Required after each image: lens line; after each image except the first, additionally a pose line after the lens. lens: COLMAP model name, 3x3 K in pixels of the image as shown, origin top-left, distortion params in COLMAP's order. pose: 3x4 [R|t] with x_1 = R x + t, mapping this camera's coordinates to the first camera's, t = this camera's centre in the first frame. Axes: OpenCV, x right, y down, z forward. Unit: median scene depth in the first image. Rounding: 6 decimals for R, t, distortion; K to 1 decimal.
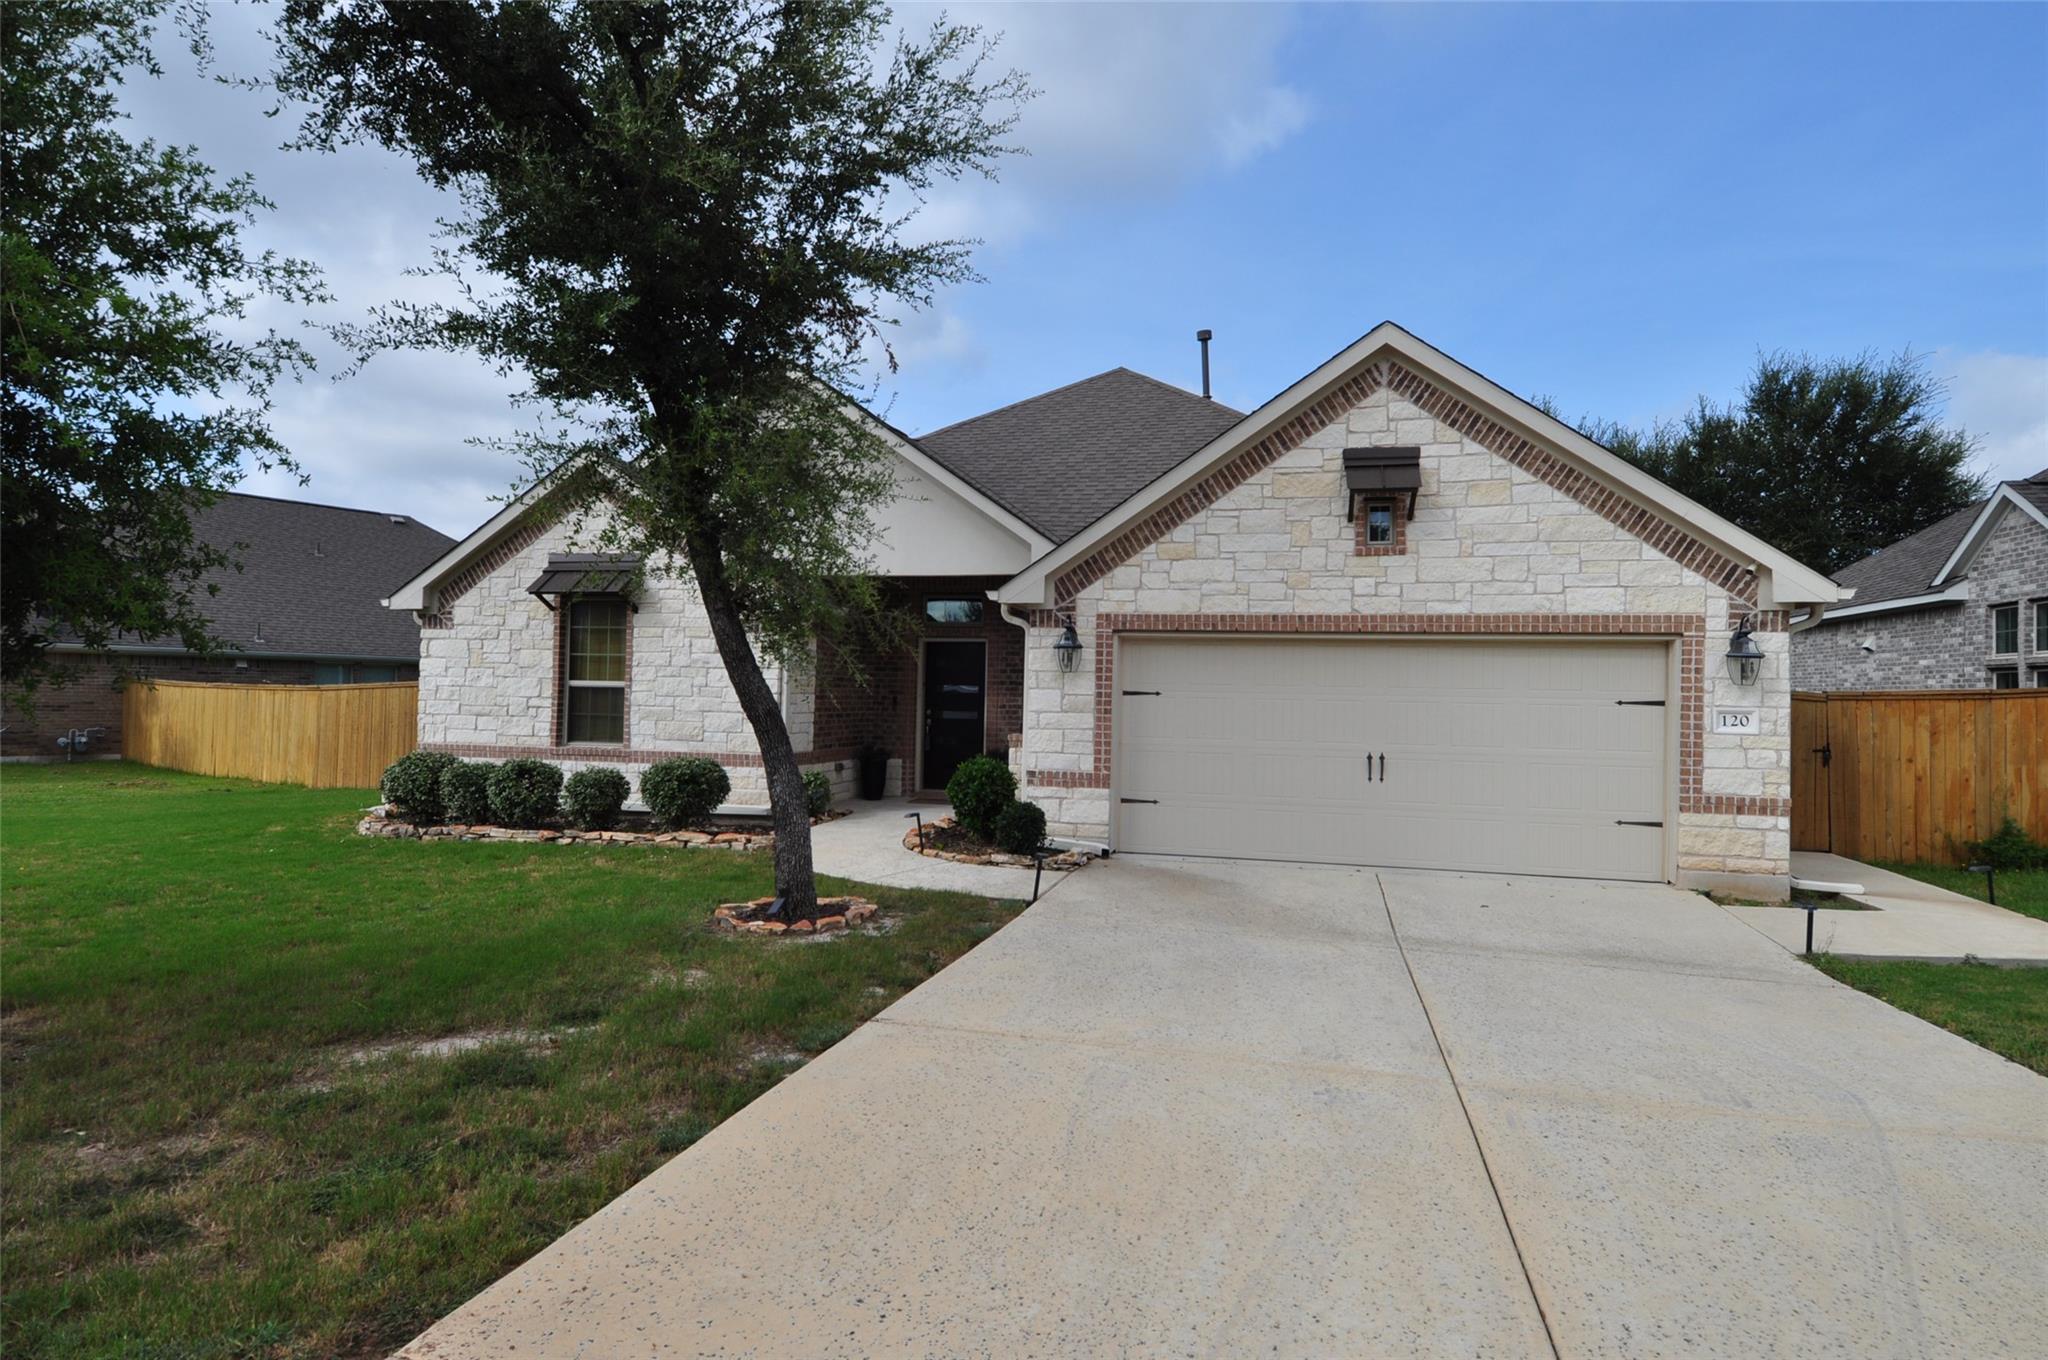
lens RADIAL K [[1067.7, 0, 1054.8], [0, 1067.7, 661.7], [0, 0, 1]] dist [0.036710, -0.041031]
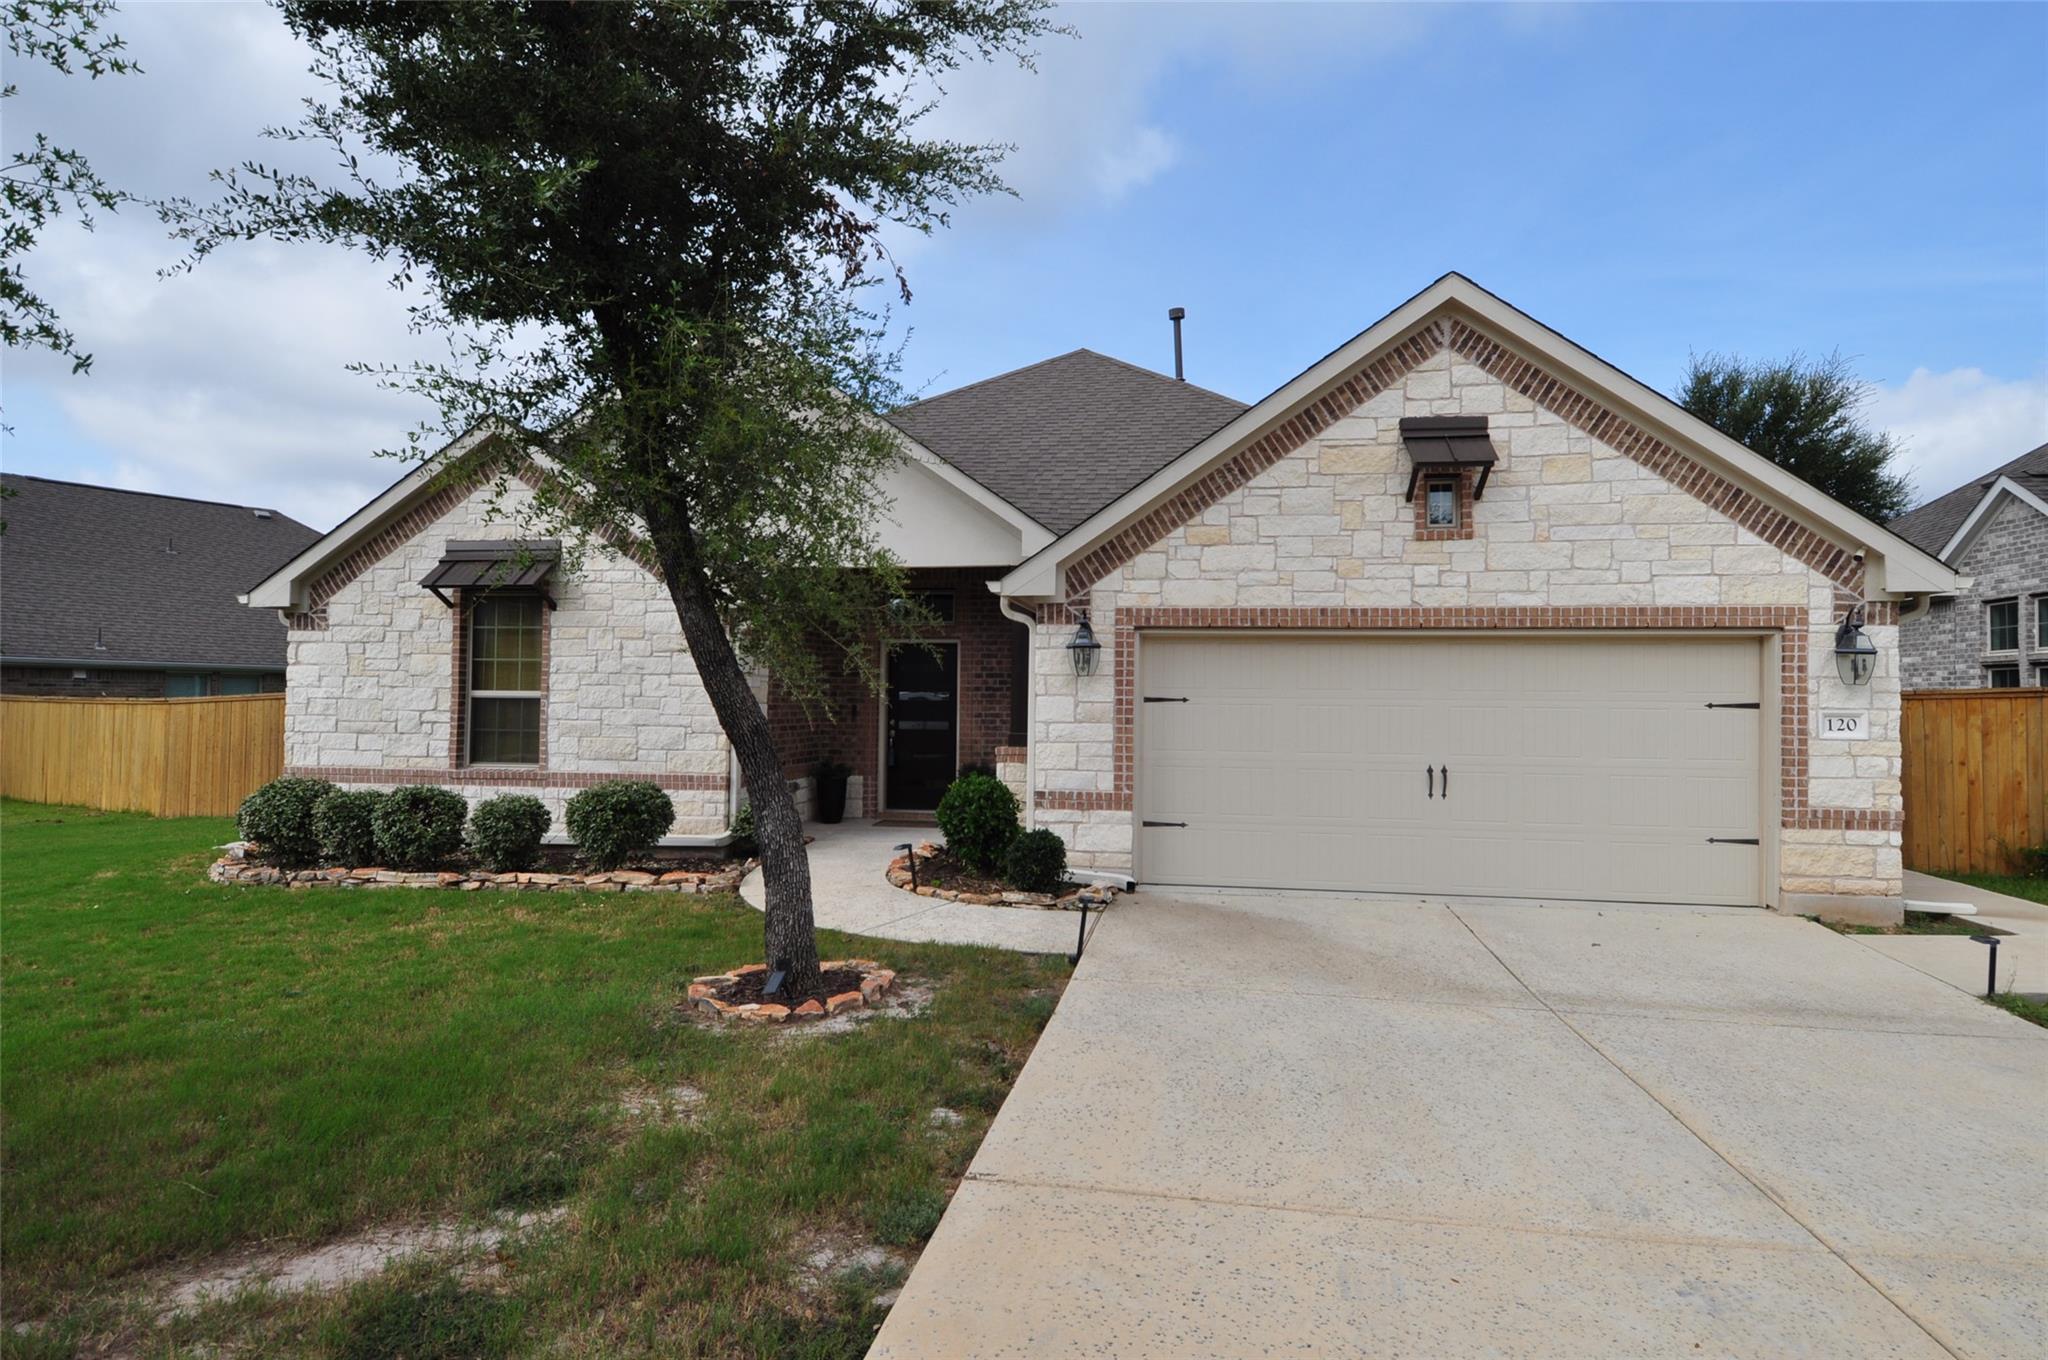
lens RADIAL K [[1067.7, 0, 1054.6], [0, 1067.7, 663.0], [0, 0, 1]] dist [0.036710, -0.041031]
pose [[0.996360, -0.006500, 0.085001, -0.087985], [0.006754, 0.999974, -0.002697, 0.001538], [-0.084981, 0.003261, 0.996377, 0.153821]]
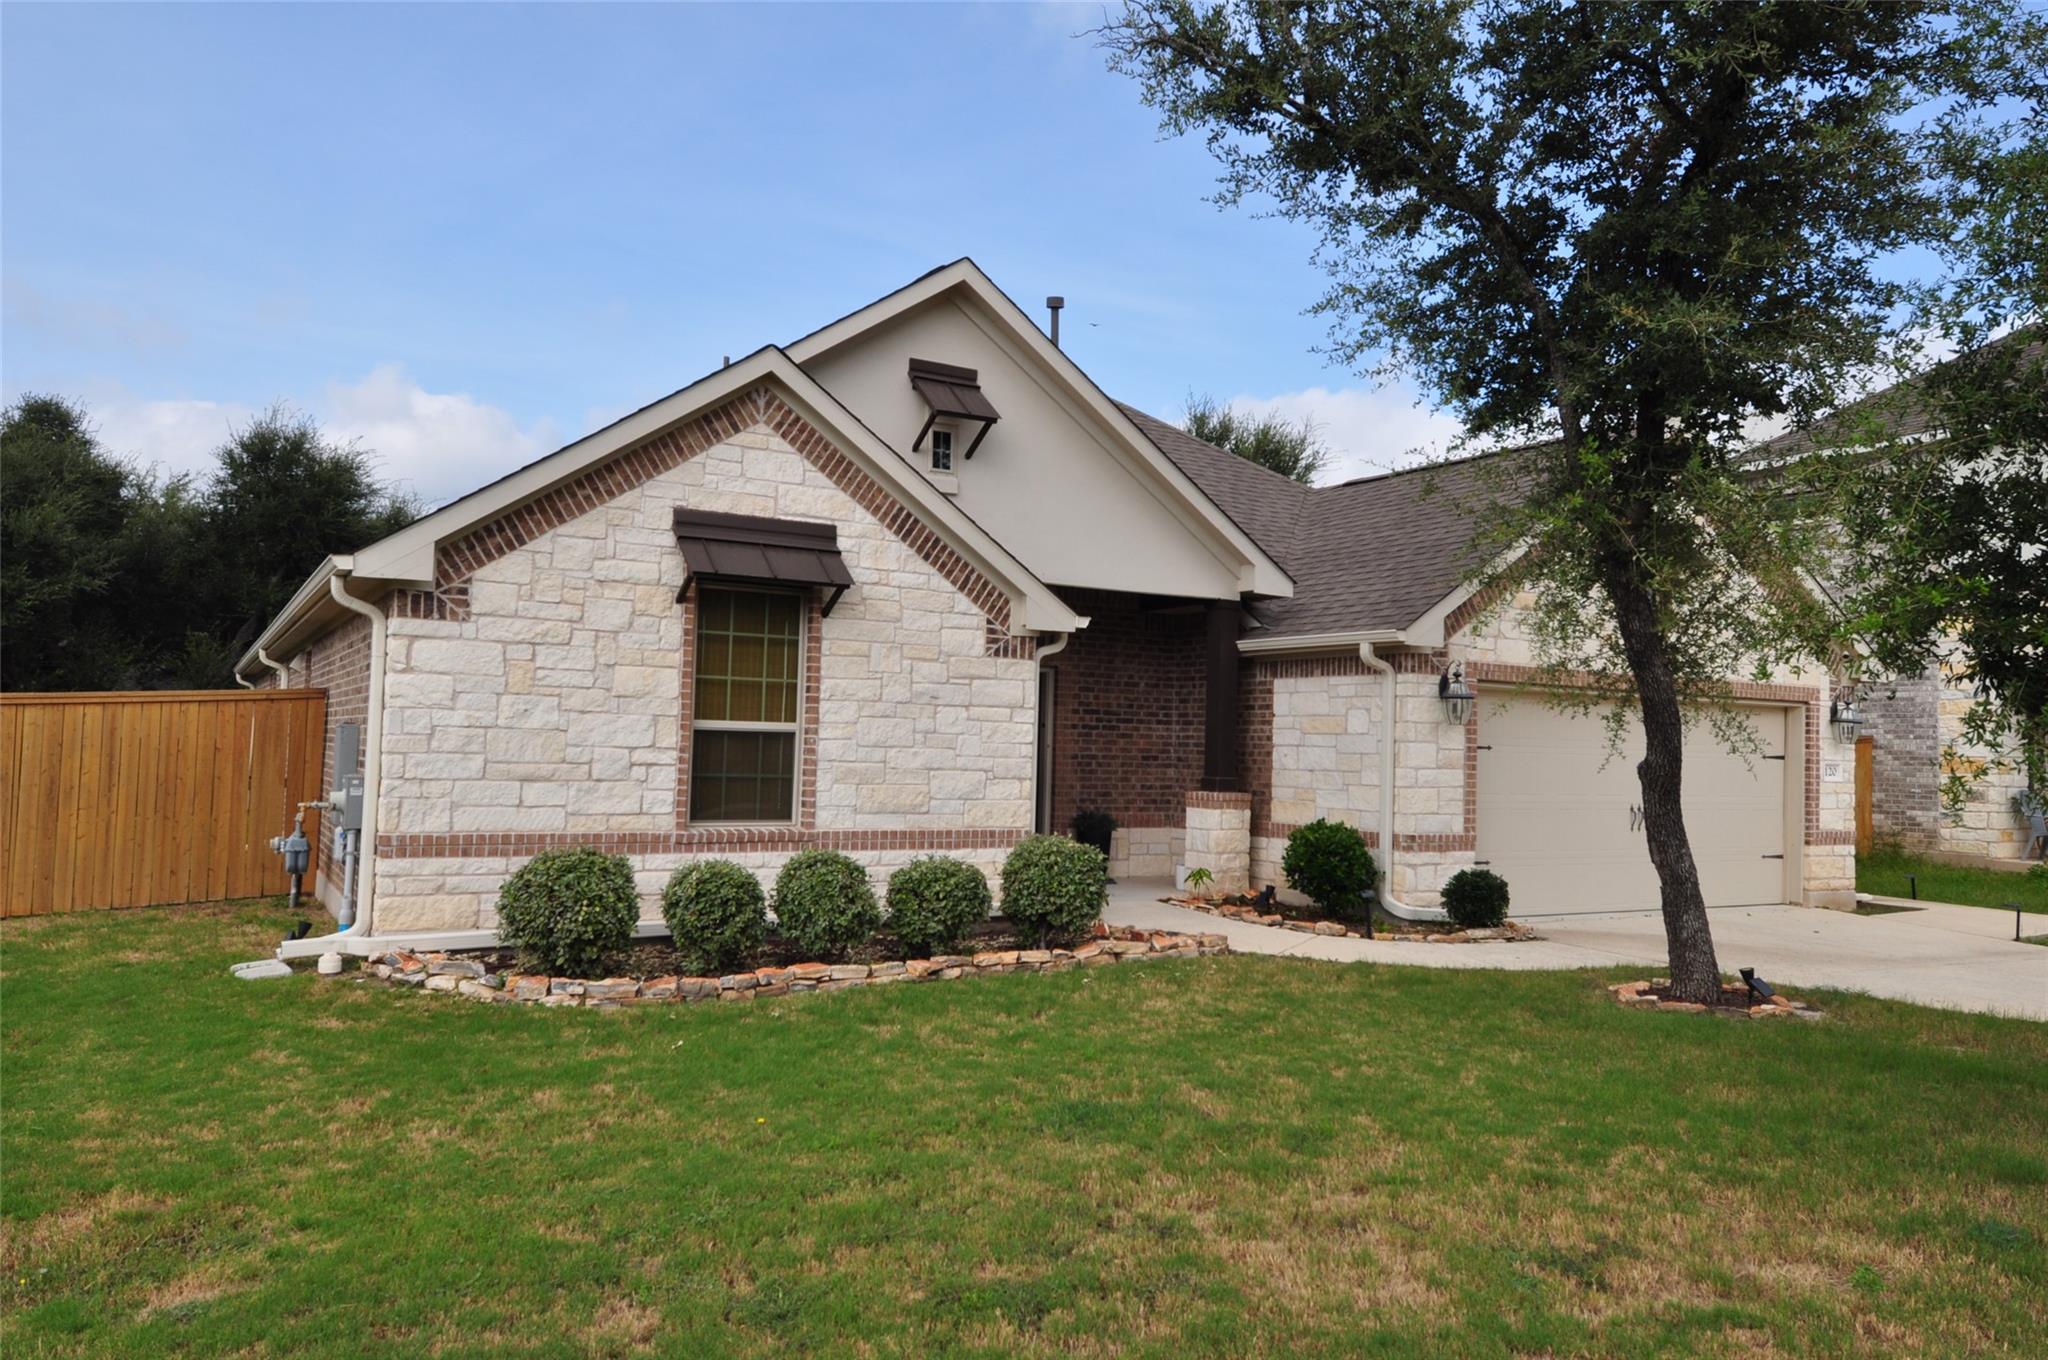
lens RADIAL K [[1431.4, 0, 1042.1], [0, 1431.4, 664.0], [0, 0, 1]] dist [0.025355, -0.002166]
pose [[0.728404, 0.038430, 0.684069, -1.138770], [-0.034391, 0.999218, -0.019515, -0.006519], [-0.684284, -0.009311, 0.729156, 0.367121]]
